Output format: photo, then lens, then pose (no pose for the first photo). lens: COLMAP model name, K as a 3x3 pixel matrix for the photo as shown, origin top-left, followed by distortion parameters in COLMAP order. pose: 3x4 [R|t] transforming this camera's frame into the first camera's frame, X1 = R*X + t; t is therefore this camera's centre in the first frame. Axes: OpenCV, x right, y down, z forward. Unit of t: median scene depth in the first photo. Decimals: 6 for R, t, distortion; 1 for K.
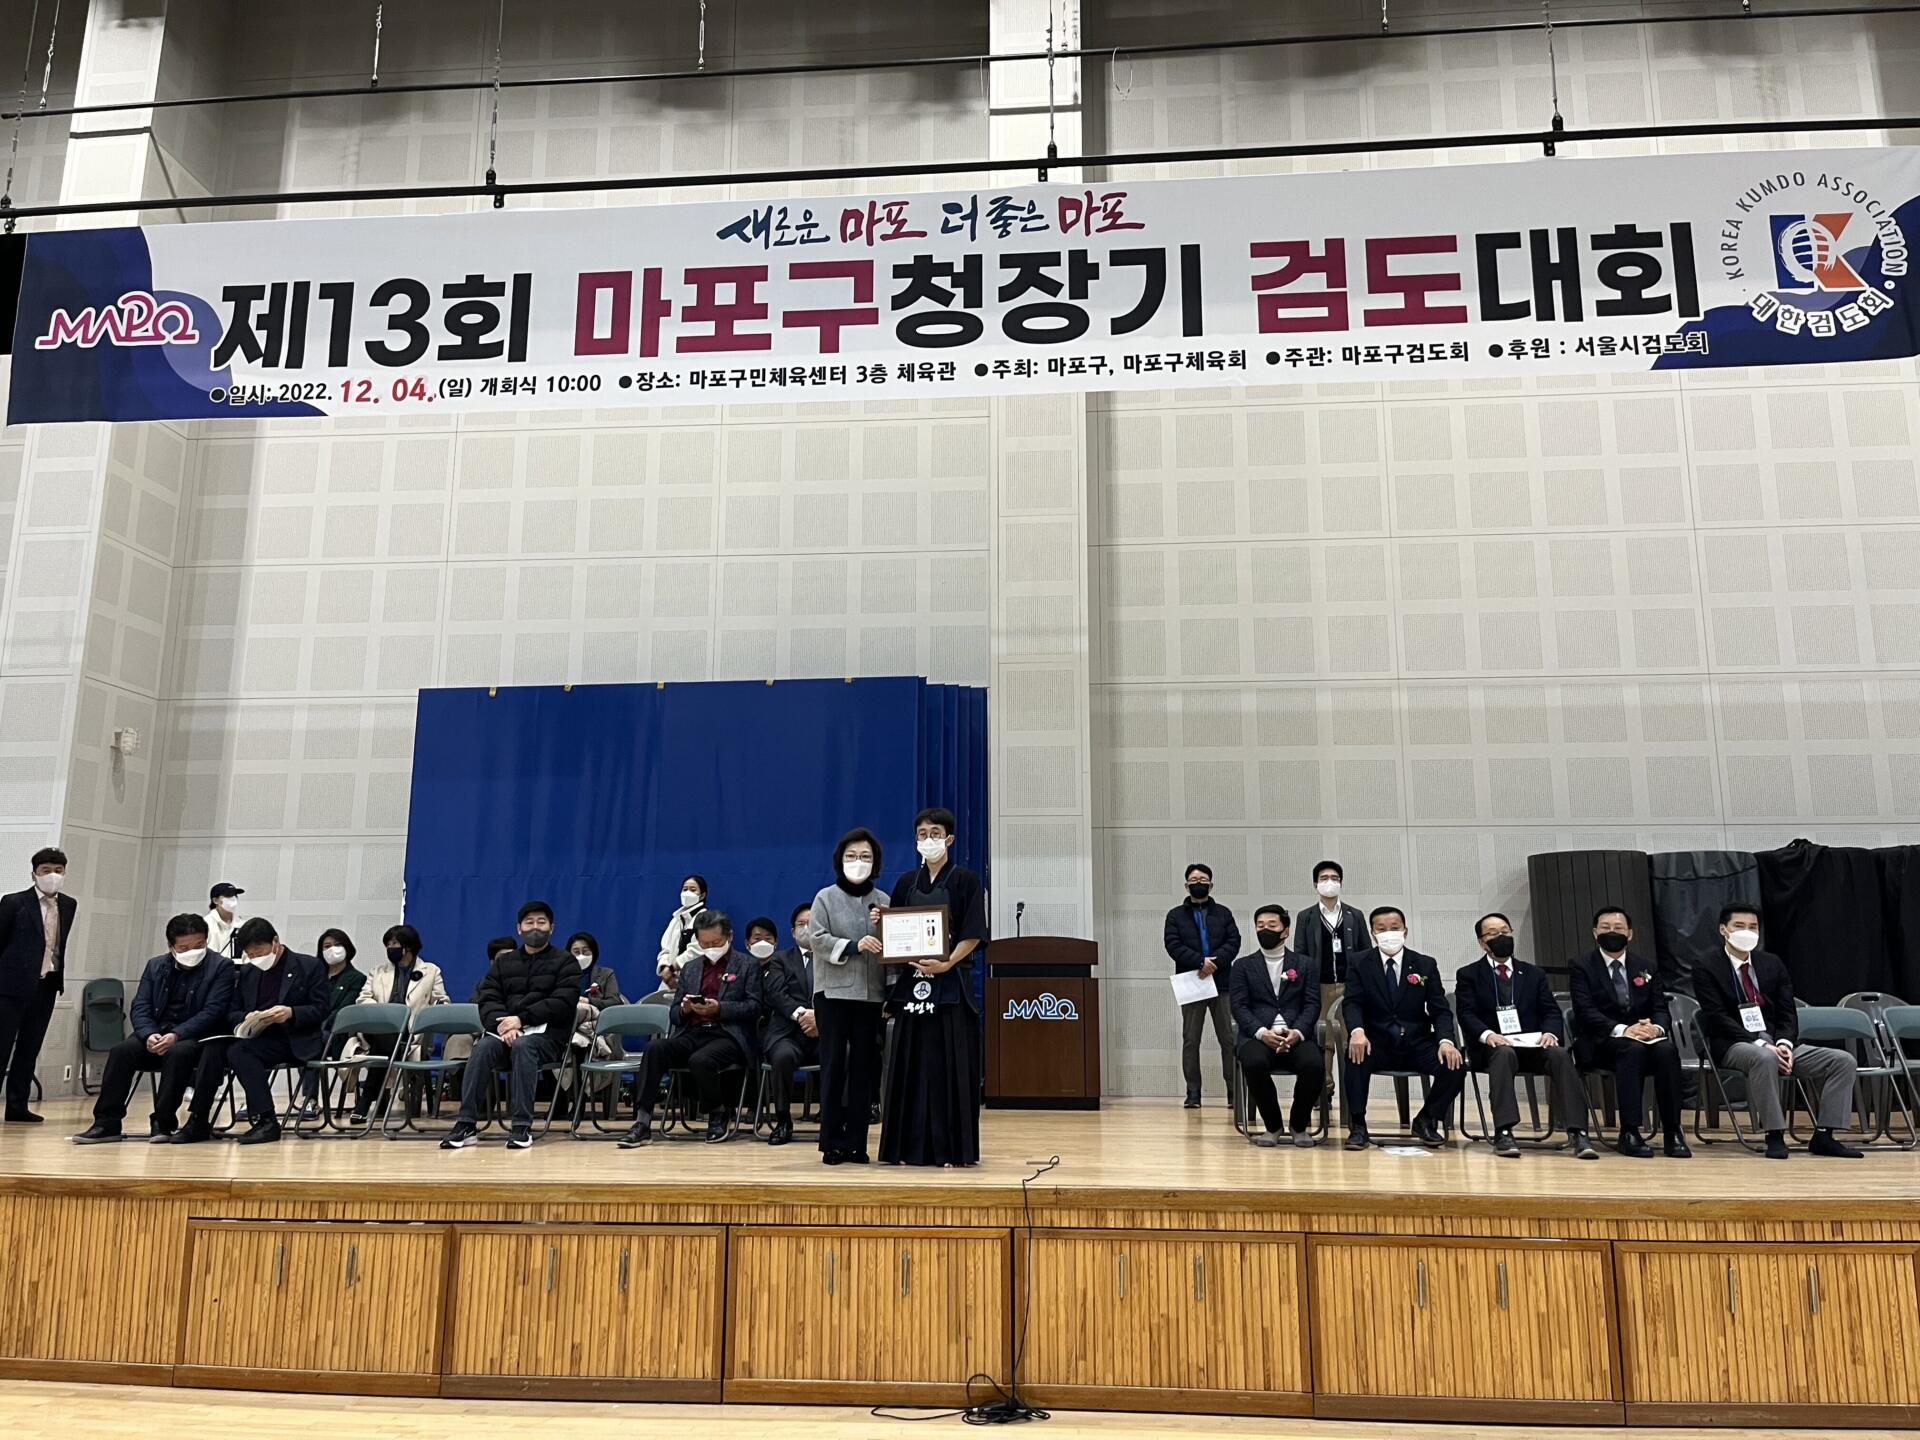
lens RADIAL K [[1452.9, 0, 967.1], [0, 1452.9, 702.7], [0, 0, 1]] dist [0.049084, -0.050470]
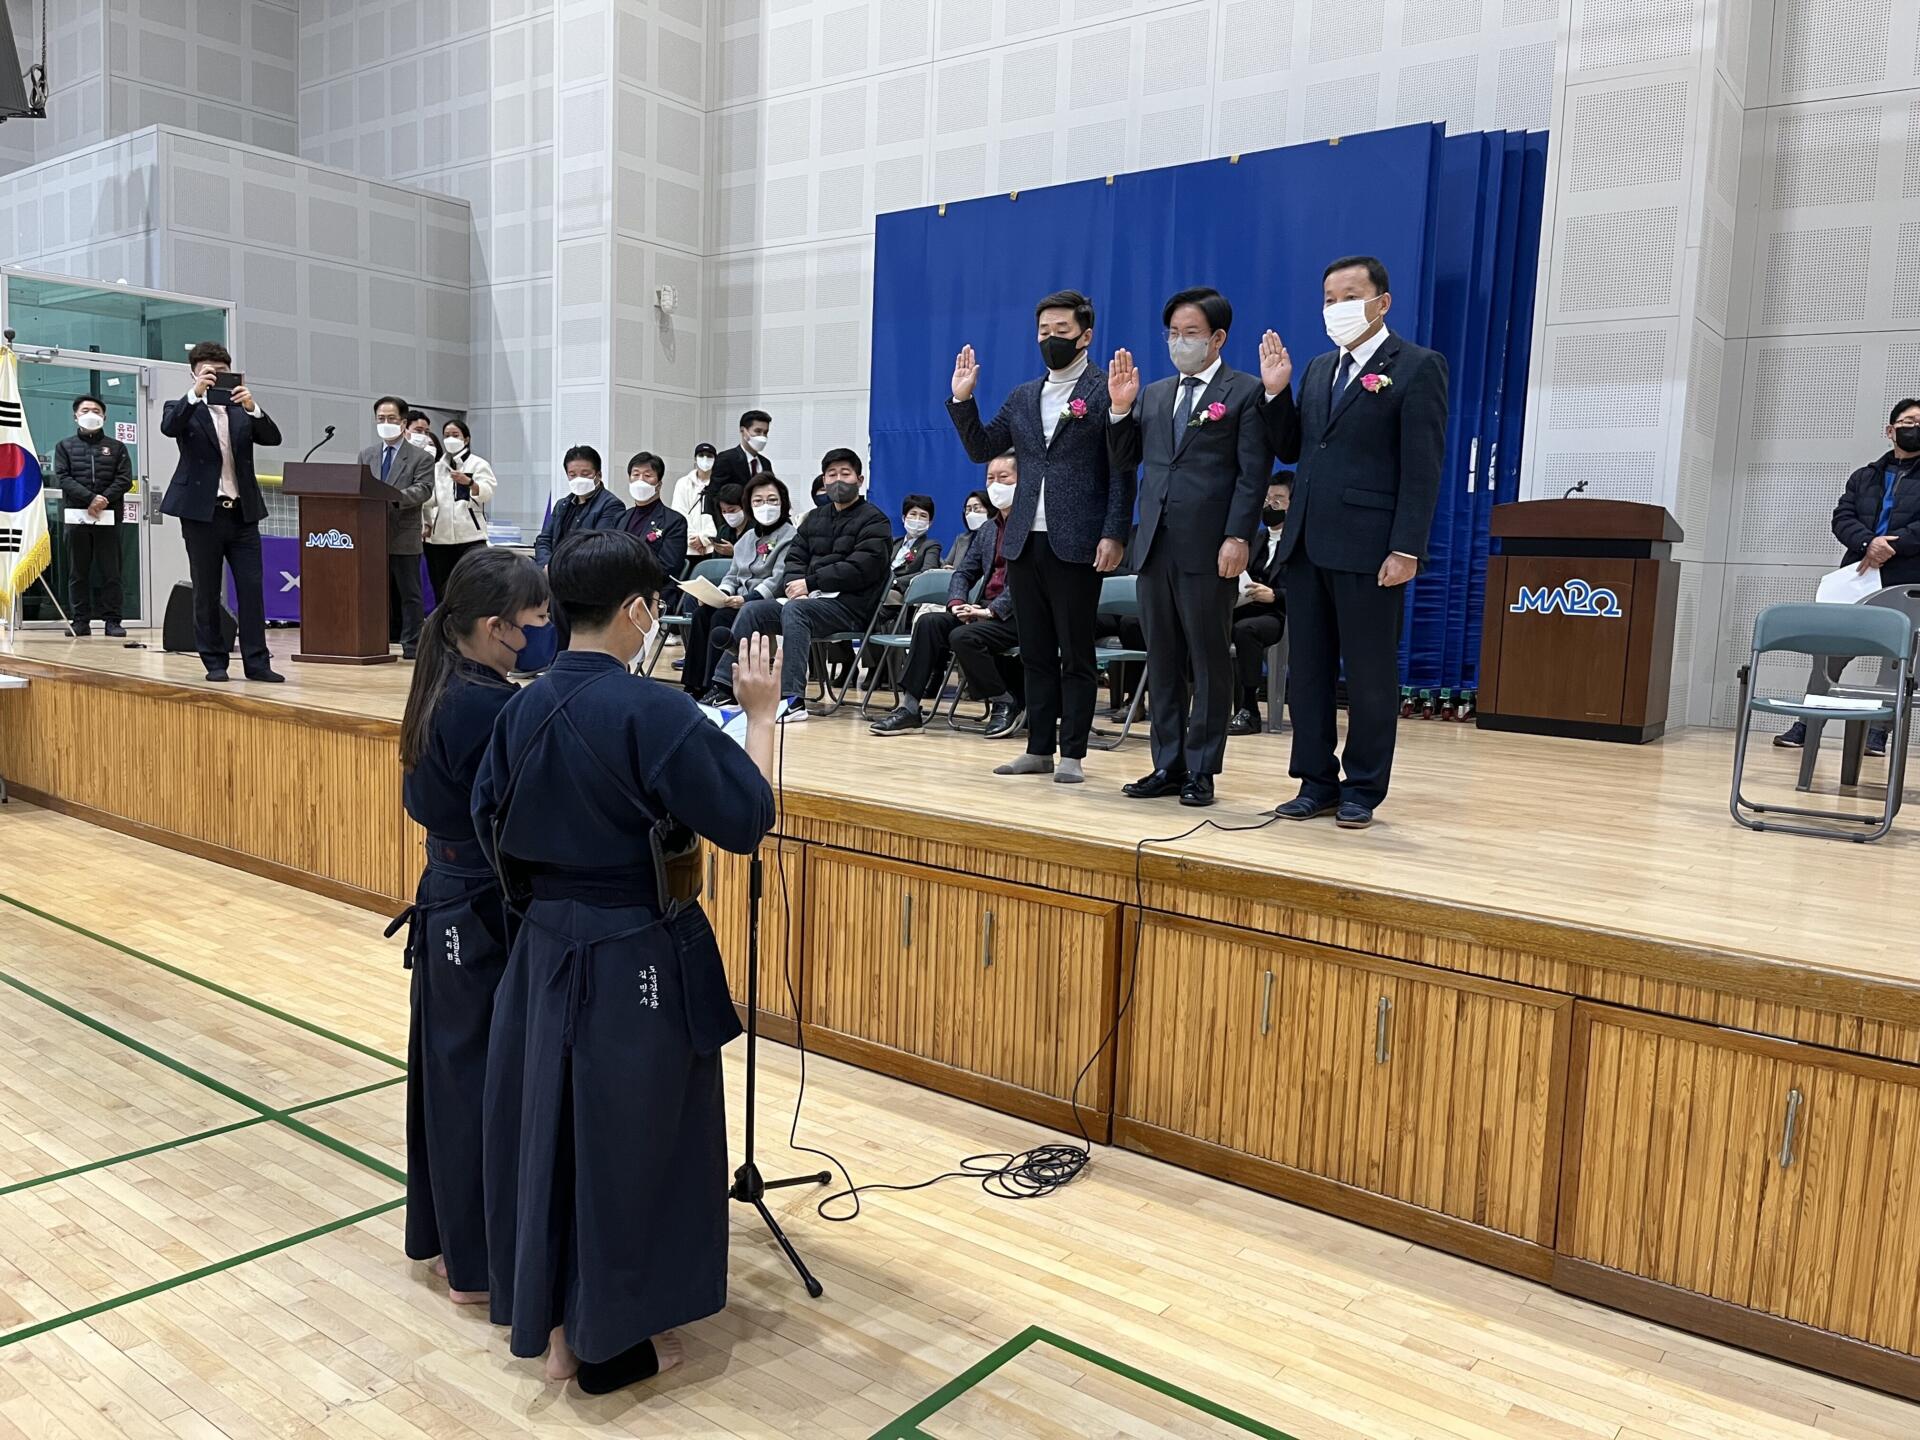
lens RADIAL K [[1452.0, 0, 960.0], [0, 1452.0, 720.0], [0, 0, 1]] dist [0.055165, -0.077783]
pose [[0.843252, 0.088285, -0.530219, 0.255288], [0.069204, 0.960379, 0.269969, 0.076212], [0.533045, -0.264345, 0.803732, 0.364505]]
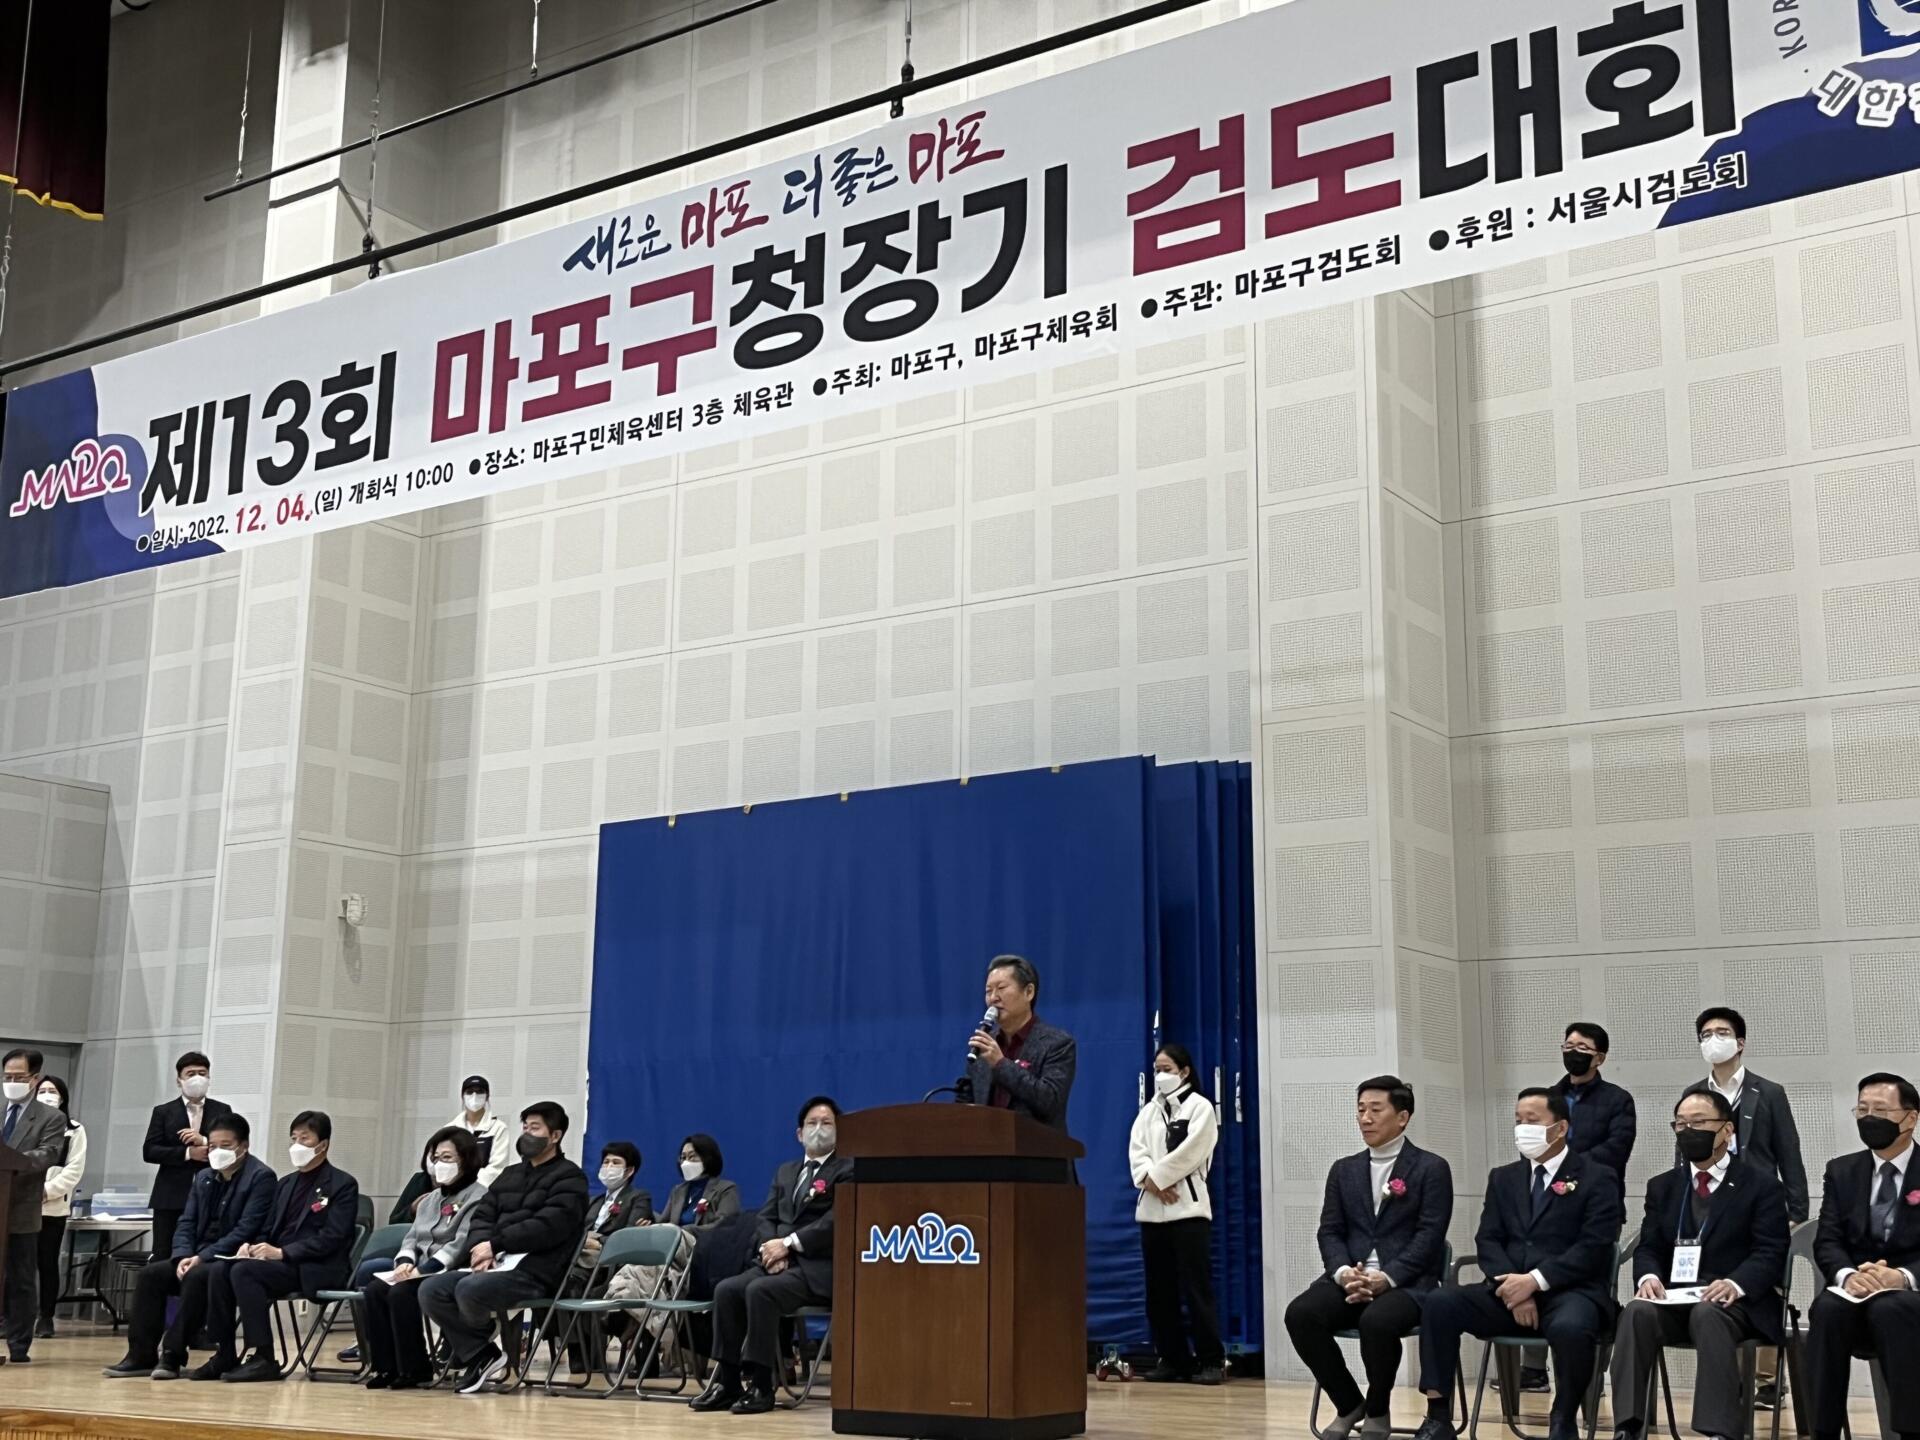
lens RADIAL K [[2345.8, 0, 969.1], [0, 2345.8, 688.0], [0, 0, 1]] dist [0.182056, -0.610946]
pose [[0.875123, -0.101524, -0.473131, 0.640284], [0.089499, 0.994833, -0.047929, -0.006080], [0.475552, -0.000401, 0.879687, -0.045084]]
